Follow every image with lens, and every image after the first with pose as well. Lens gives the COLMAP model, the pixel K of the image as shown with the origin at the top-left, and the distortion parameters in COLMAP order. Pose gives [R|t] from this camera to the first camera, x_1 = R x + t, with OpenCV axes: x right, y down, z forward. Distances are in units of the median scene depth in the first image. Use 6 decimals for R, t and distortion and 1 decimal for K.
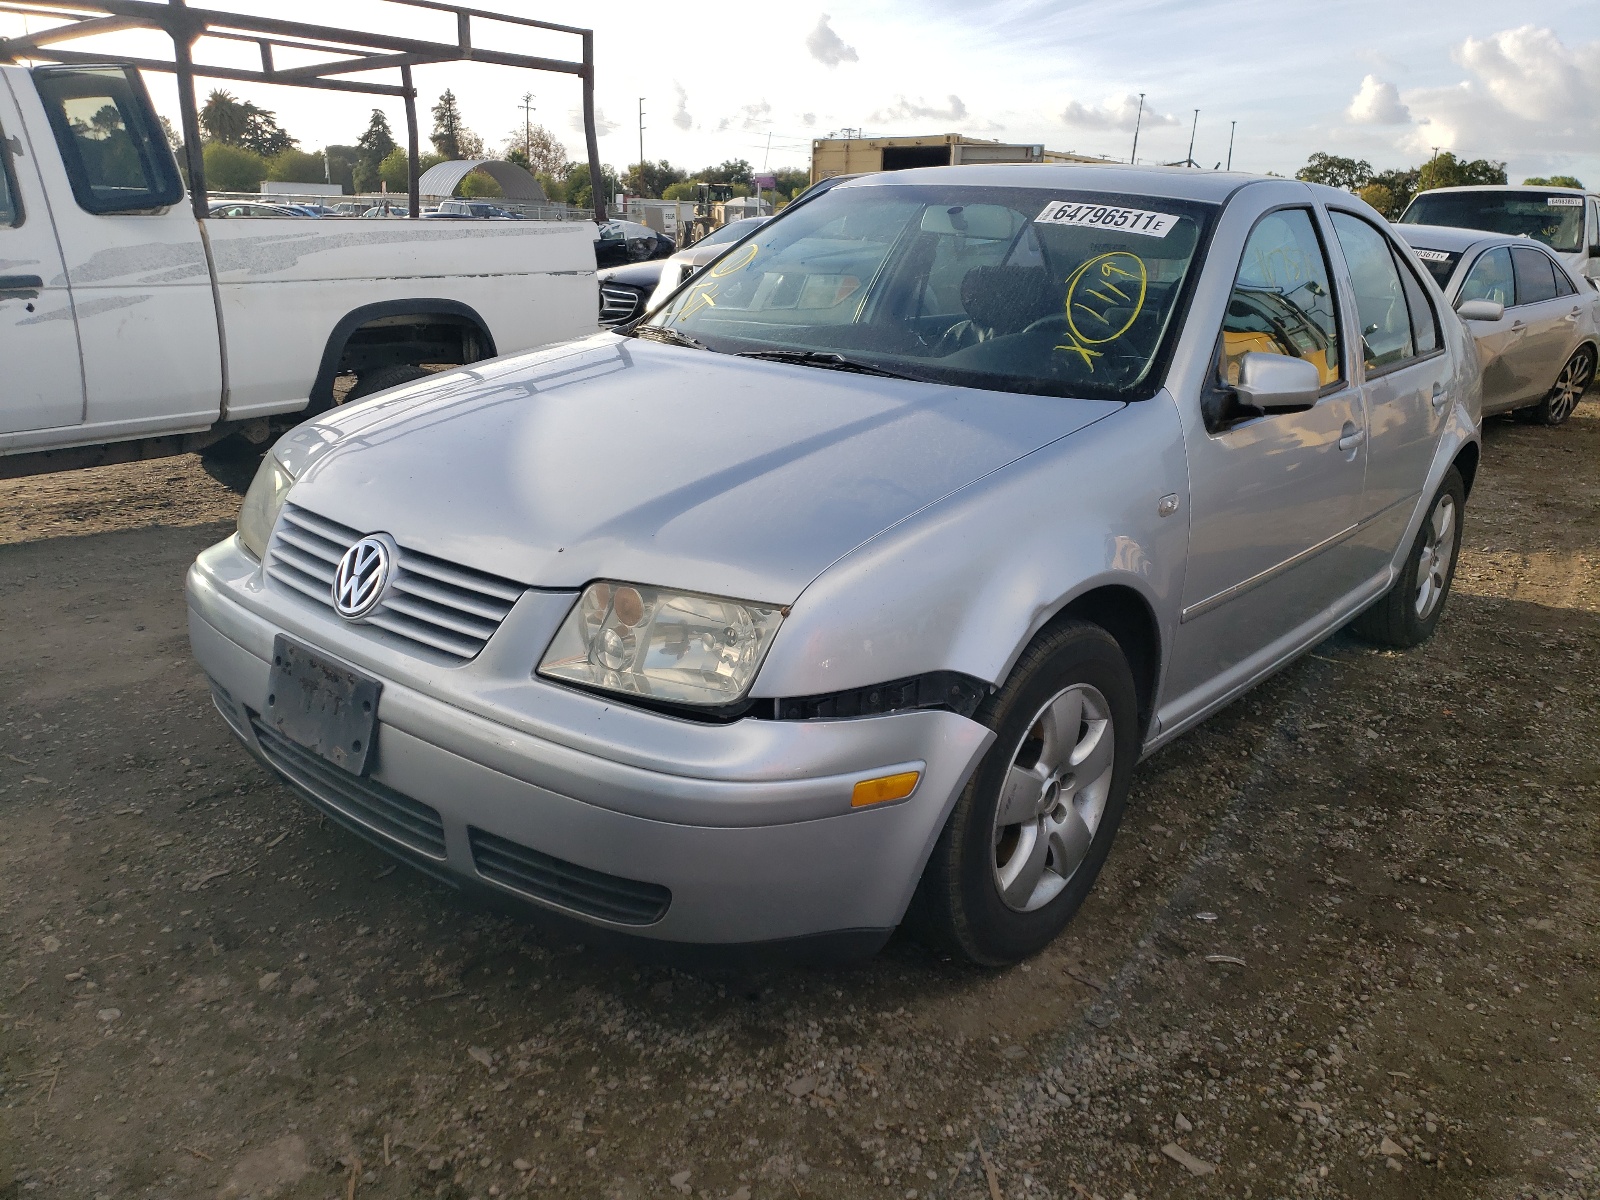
lens RADIAL K [[1238.6, 0, 791.5], [0, 1238.6, 582.0], [0, 0, 1]] dist [0.010787, 0.005407]
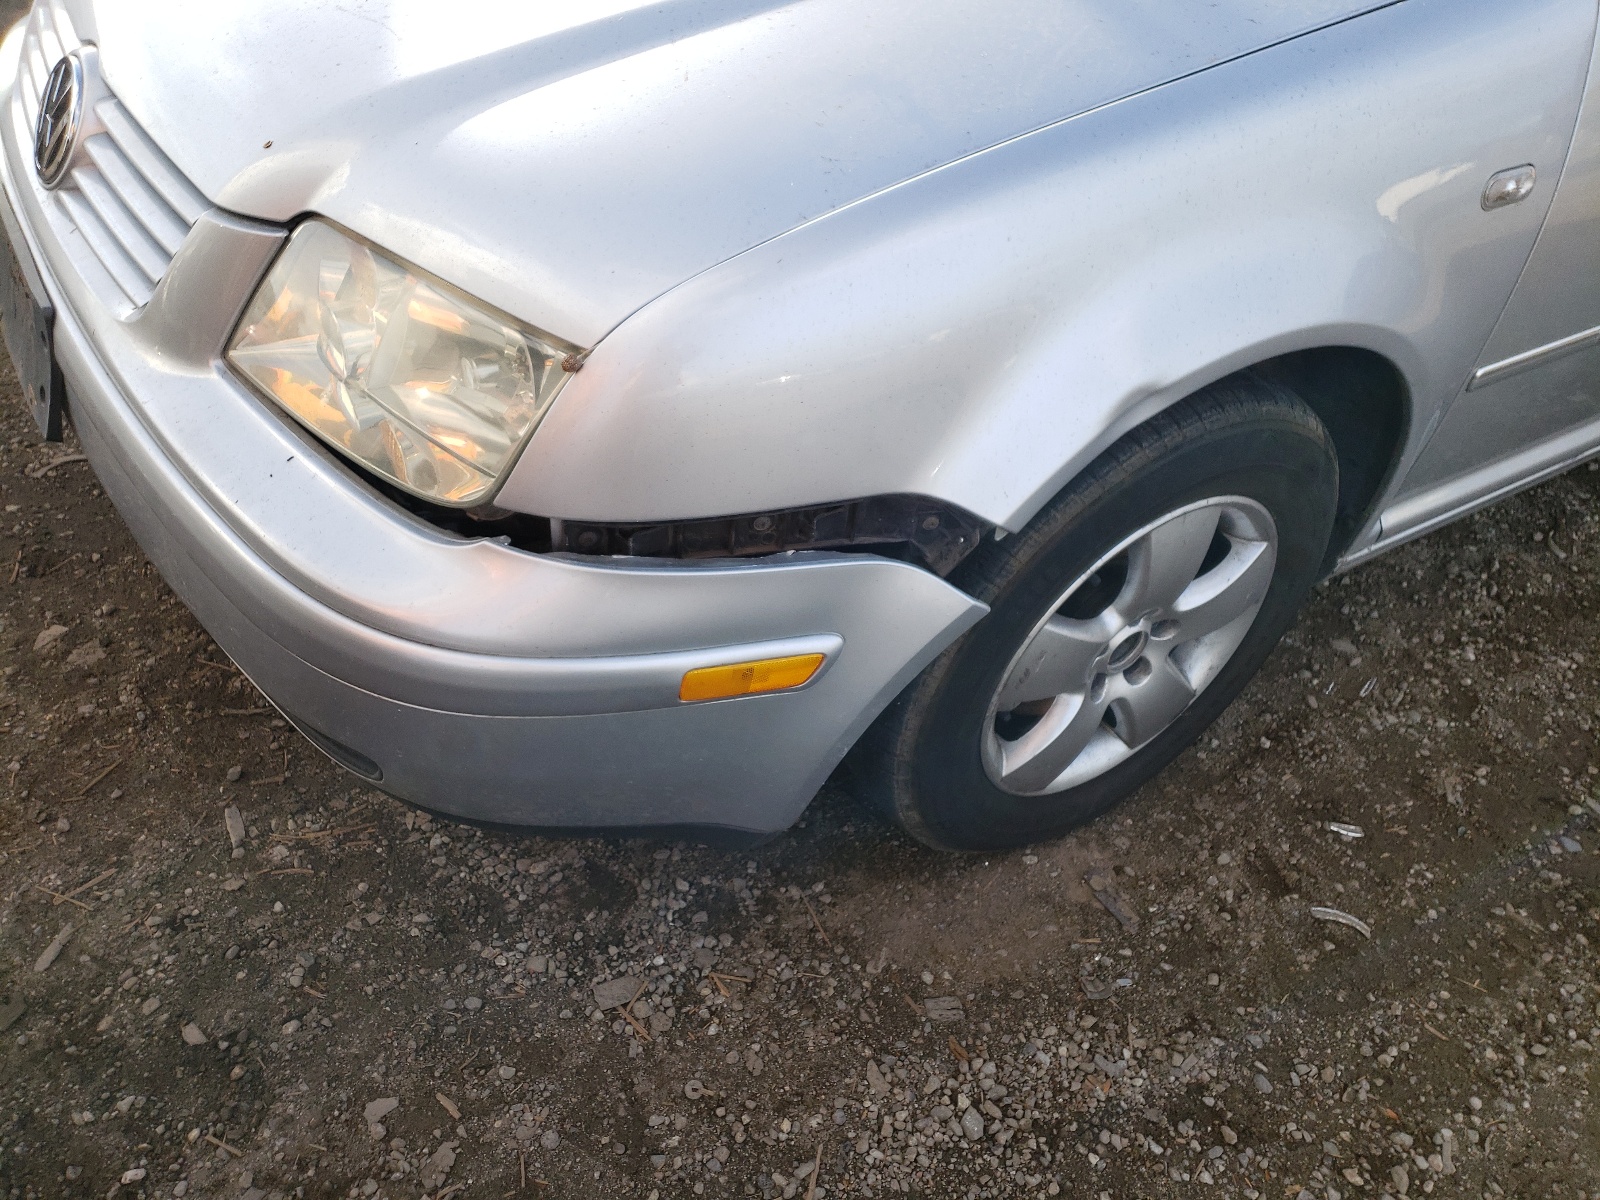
lens RADIAL K [[1238.6, 0, 791.5], [0, 1238.6, 582.0], [0, 0, 1]] dist [0.010787, 0.005407]
pose [[0.956884, 0.226207, -0.182217, 0.171717], [-0.133503, 0.899630, 0.415744, -0.105087], [0.257972, -0.373493, 0.891041, 0.462558]]
